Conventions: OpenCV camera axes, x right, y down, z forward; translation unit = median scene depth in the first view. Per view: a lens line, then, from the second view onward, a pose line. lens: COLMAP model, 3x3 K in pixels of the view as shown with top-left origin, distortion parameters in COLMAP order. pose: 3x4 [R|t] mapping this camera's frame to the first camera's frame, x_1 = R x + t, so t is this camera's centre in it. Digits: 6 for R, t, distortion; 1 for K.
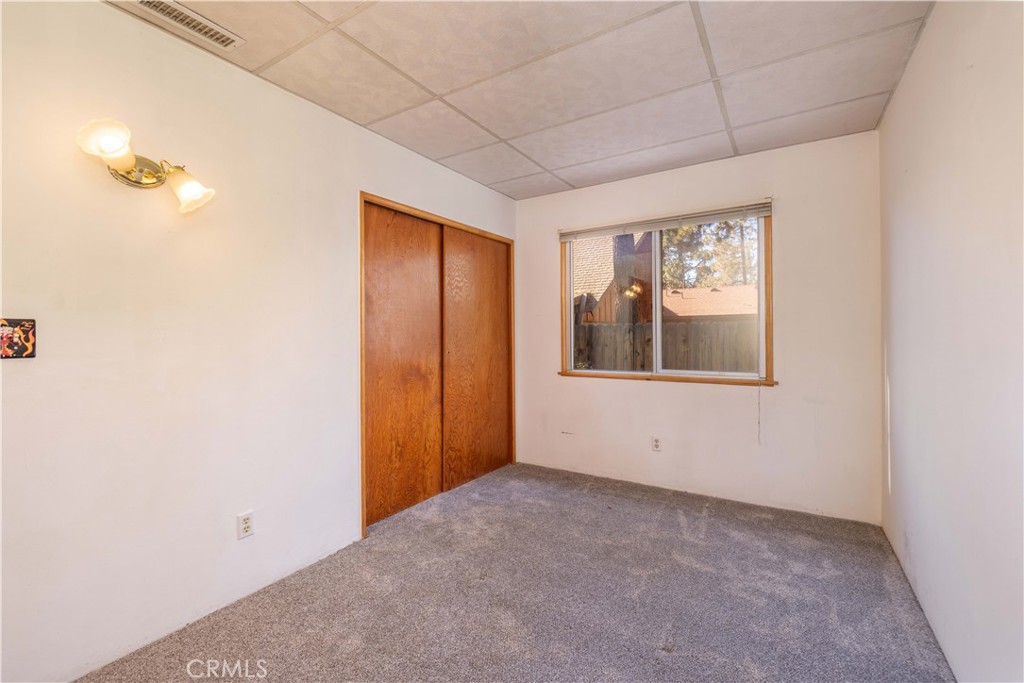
lens RADIAL K [[434.7, 0, 507.3], [0, 434.7, 336.3], [0, 0, 1]] dist [0.003155, 0.000675]
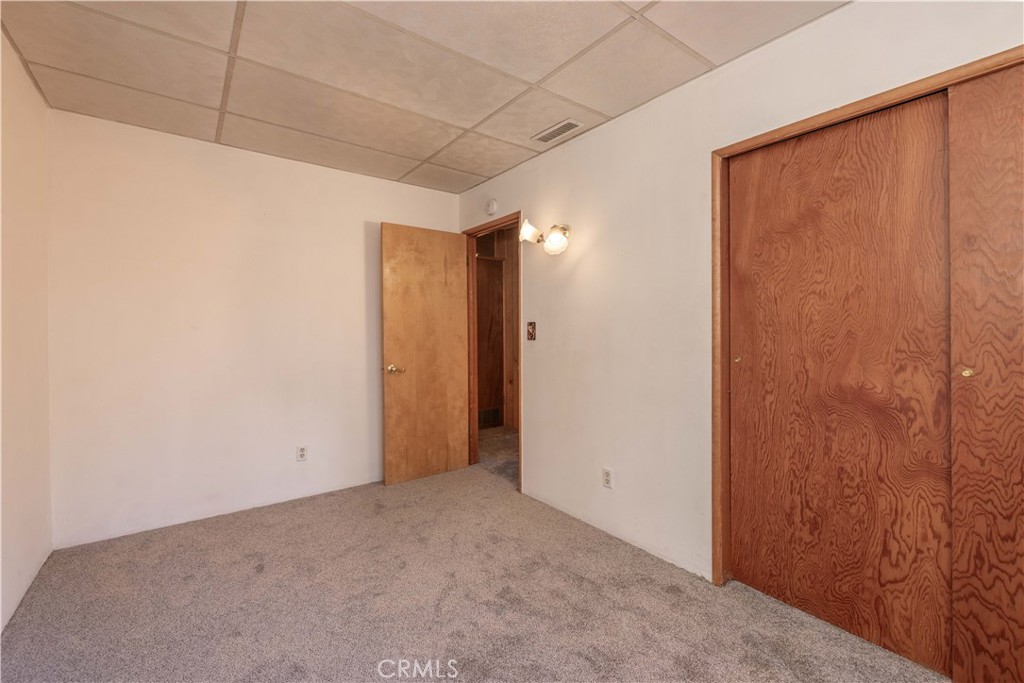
lens RADIAL K [[434.7, 0, 513.2], [0, 434.7, 333.0], [0, 0, 1]] dist [0.003155, 0.000675]
pose [[-0.340128, 0.017859, -0.940210, 0.472610], [0.001114, 0.999827, 0.018589, -0.012382], [0.940379, 0.005275, -0.340089, 0.798559]]
